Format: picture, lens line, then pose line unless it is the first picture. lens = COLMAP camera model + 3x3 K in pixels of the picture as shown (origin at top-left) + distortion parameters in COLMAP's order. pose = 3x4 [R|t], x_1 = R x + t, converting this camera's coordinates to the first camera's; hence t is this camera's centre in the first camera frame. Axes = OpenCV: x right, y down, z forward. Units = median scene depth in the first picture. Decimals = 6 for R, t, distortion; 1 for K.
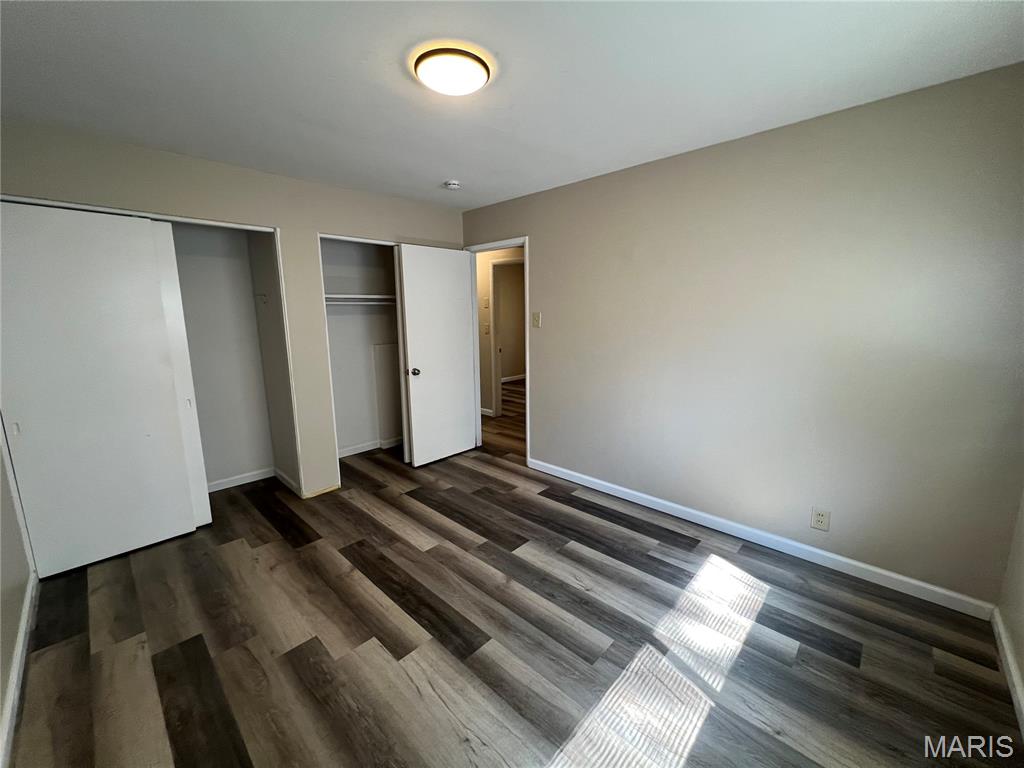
lens RADIAL K [[410.2, 0, 513.8], [0, 410.2, 383.1], [0, 0, 1]] dist [-0.000788, 0.000463]
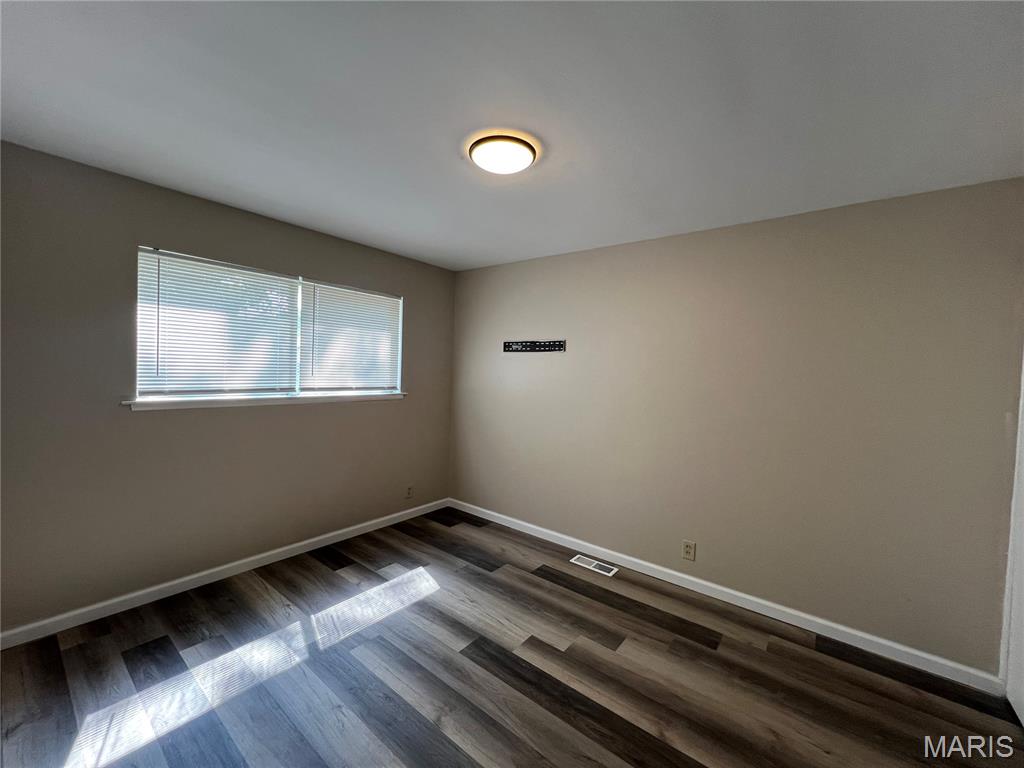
lens RADIAL K [[410.2, 0, 511.5], [0, 410.2, 382.4], [0, 0, 1]] dist [-0.000788, 0.000463]
pose [[-0.995758, -0.023434, -0.088976, -0.080865], [-0.041436, 0.977623, 0.206245, -0.343800], [0.082152, 0.209057, -0.974447, 1.988845]]
